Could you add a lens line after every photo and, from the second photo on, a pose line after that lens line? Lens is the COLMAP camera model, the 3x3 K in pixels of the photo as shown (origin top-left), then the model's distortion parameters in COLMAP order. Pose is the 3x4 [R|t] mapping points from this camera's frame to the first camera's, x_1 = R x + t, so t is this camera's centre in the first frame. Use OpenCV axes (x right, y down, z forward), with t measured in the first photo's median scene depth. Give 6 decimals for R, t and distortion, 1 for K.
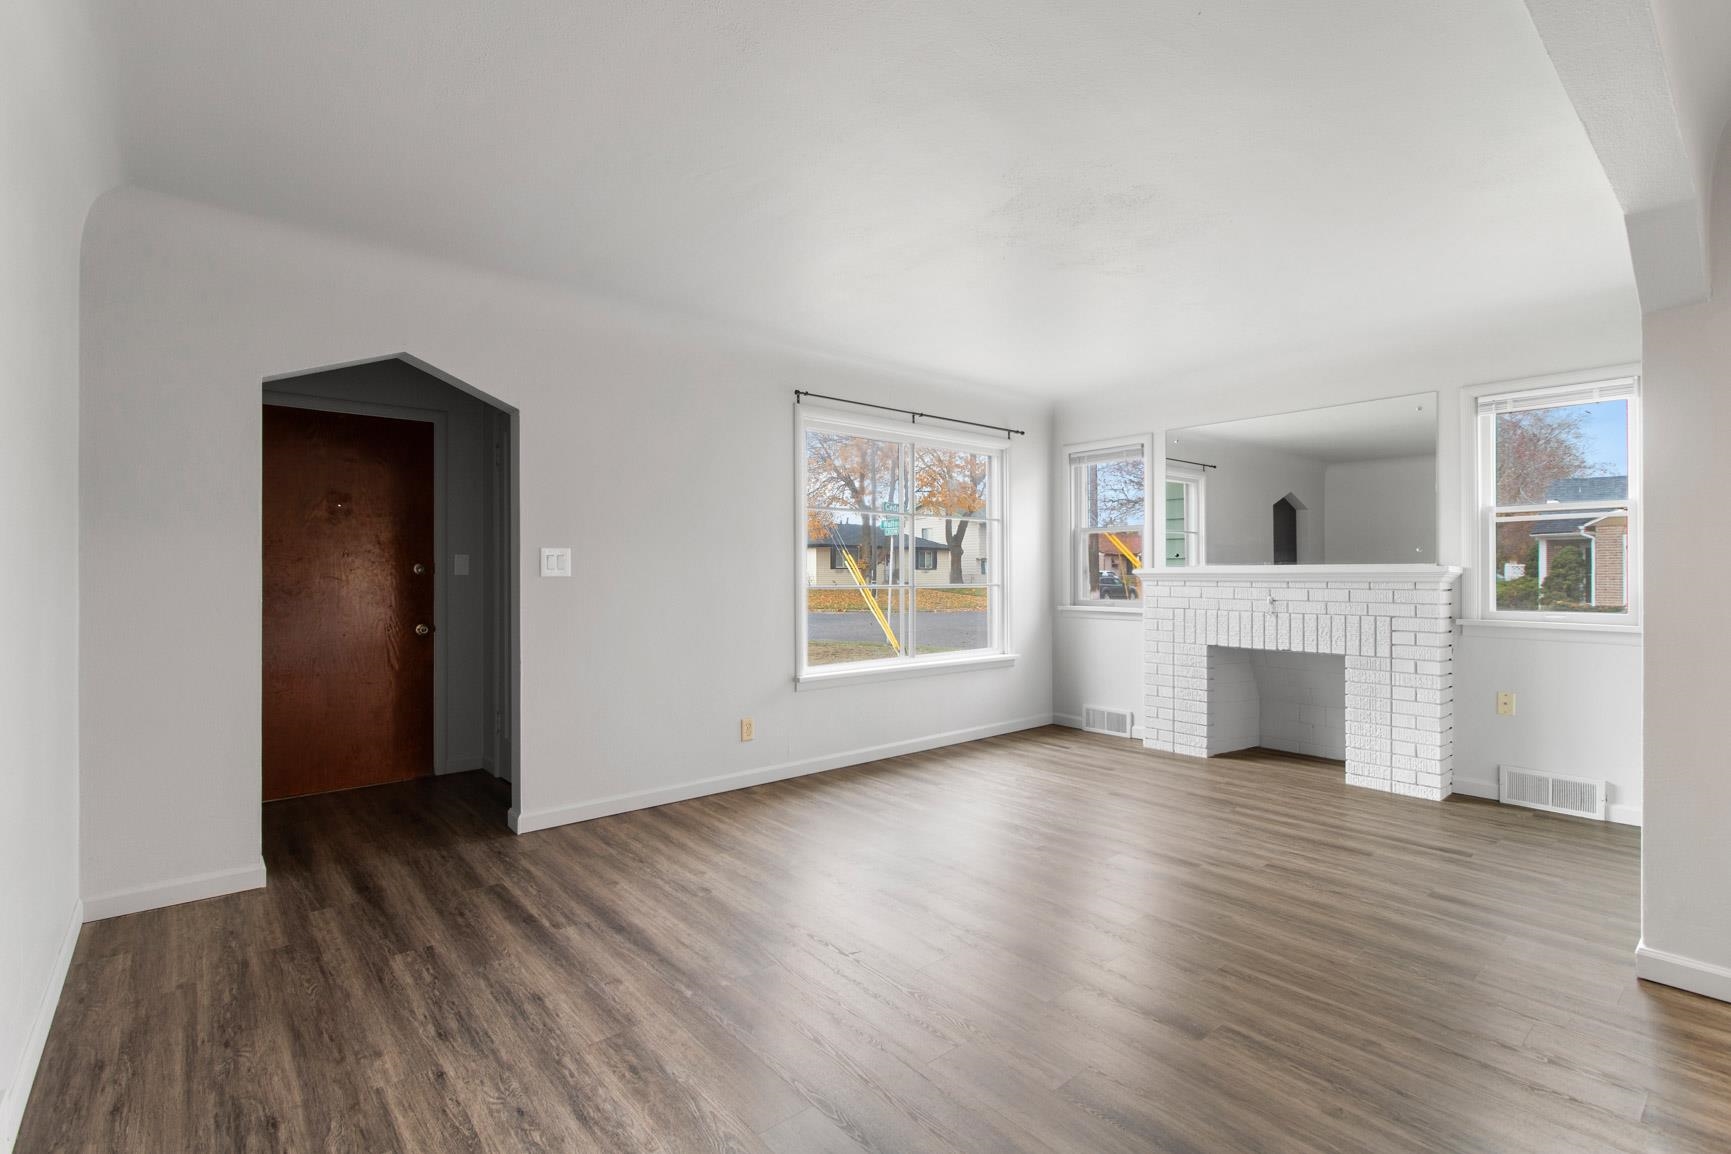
lens RADIAL K [[804.4, 0, 865.5], [0, 804.4, 577.0], [0, 0, 1]] dist [0.000115, 0.000205]
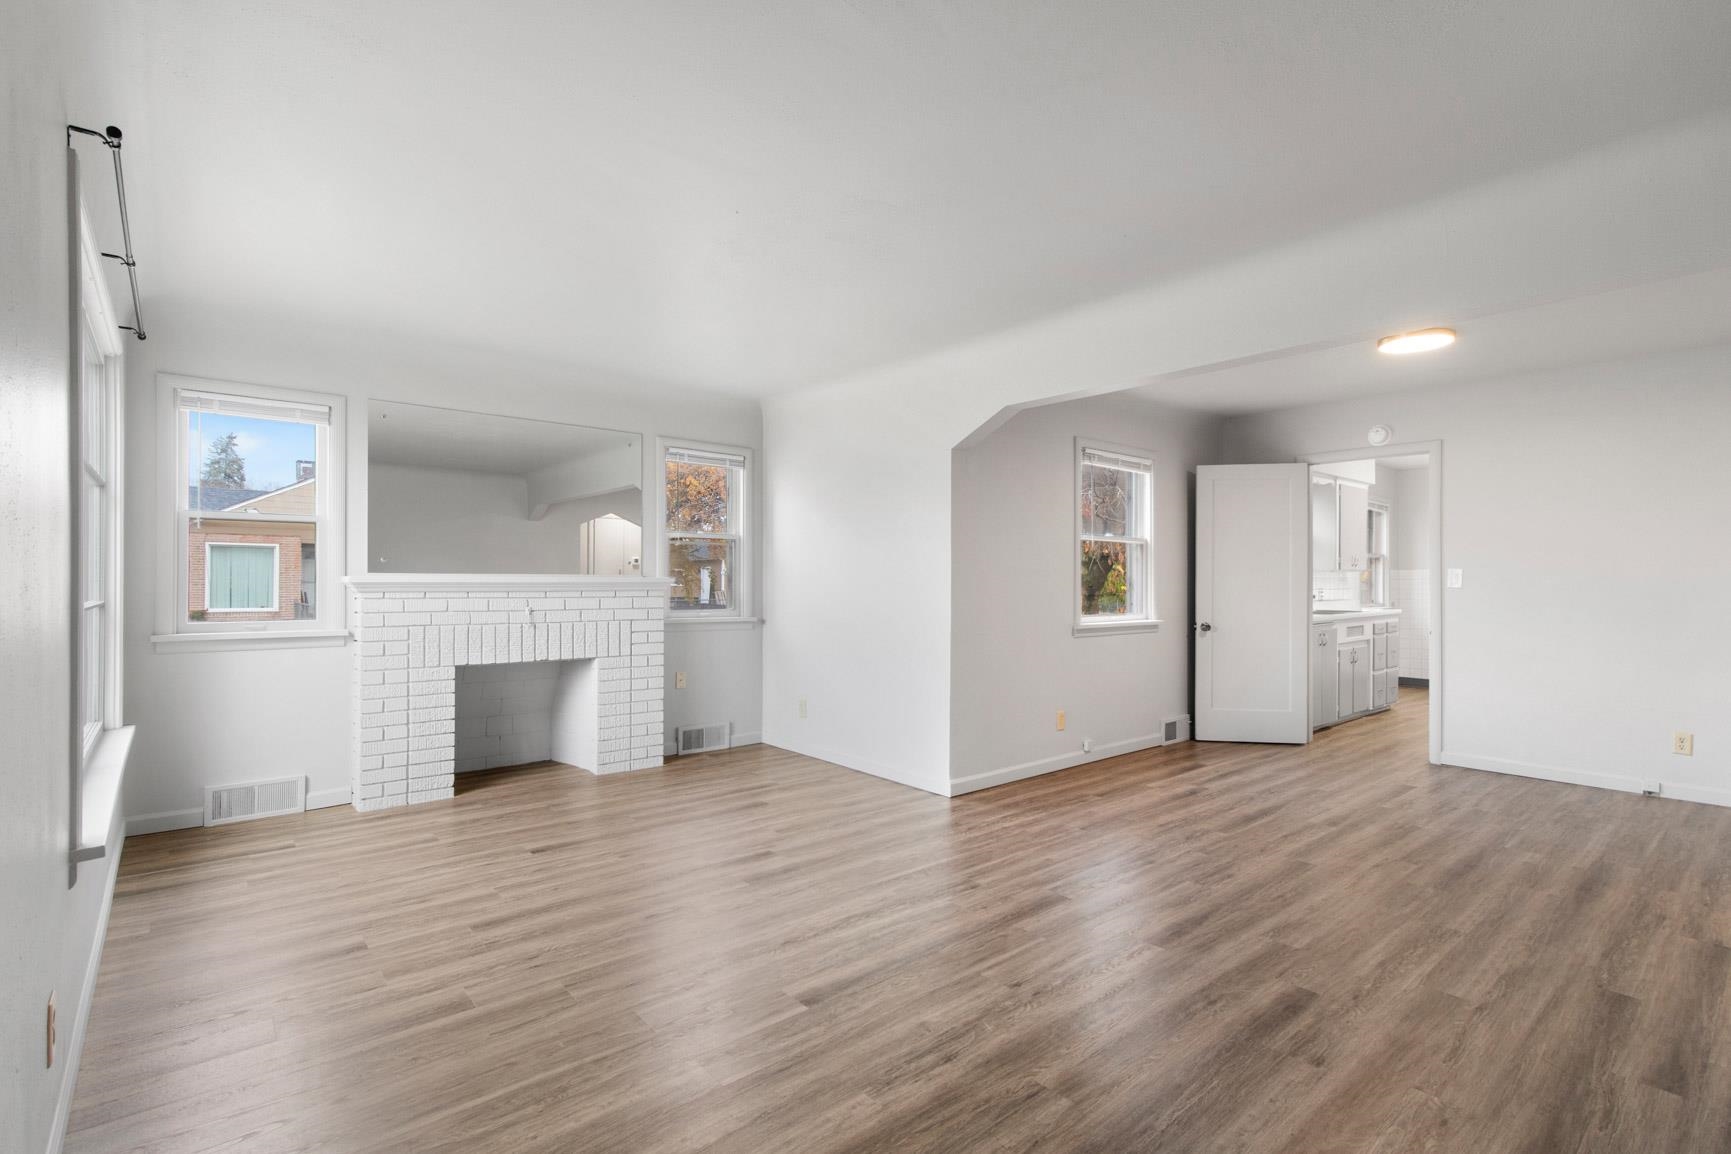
lens RADIAL K [[804.4, 0, 865.5], [0, 804.4, 577.0], [0, 0, 1]] dist [0.000115, 0.000205]
pose [[-0.000596, 0.005034, 0.999987, -0.465487], [0.000122, 0.999987, -0.005034, -0.006752], [-1.000000, 0.000119, -0.000596, 0.594452]]
